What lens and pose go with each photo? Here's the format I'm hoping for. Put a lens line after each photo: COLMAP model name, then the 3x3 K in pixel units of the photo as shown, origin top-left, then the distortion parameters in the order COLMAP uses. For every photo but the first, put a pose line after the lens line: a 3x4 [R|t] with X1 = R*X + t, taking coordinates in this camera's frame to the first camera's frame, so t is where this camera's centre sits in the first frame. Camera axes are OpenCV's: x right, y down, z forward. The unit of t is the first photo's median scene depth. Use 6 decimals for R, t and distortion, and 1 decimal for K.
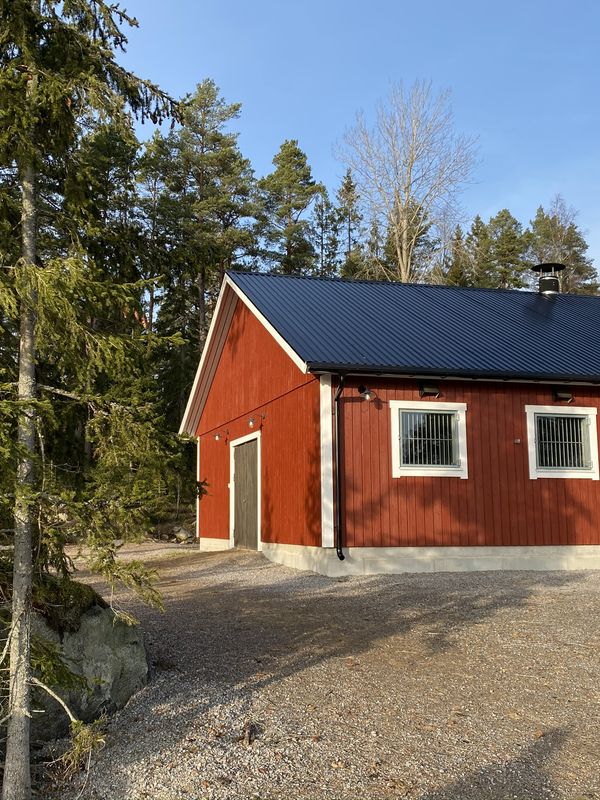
lens RADIAL K [[896.5, 0, 284.1], [0, 896.5, 397.1], [0, 0, 1]] dist [0.158098, -0.492018]
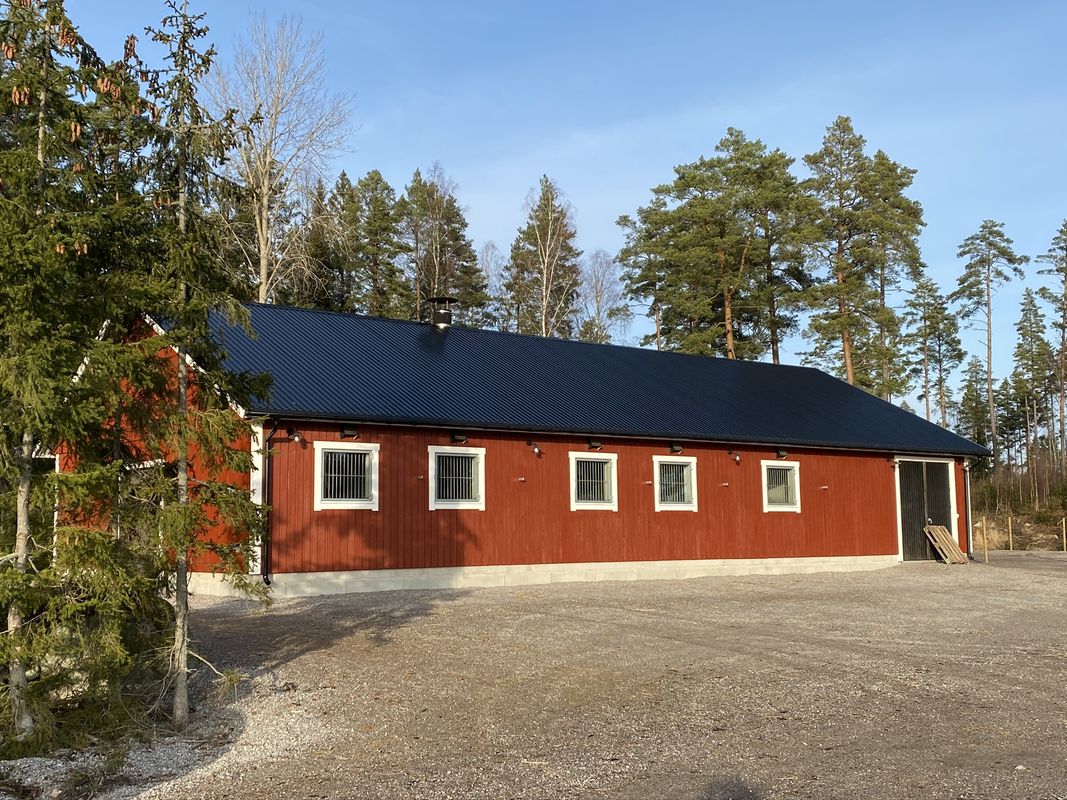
lens RADIAL K [[1211.1, 0, 521.3], [0, 1211.1, 405.1], [0, 0, 1]] dist [0.175443, -0.472730]
pose [[0.928287, 0.032121, 0.370475, -0.200546], [-0.042480, 0.998900, 0.019834, -0.080299], [-0.369431, -0.034150, 0.928630, -0.483663]]
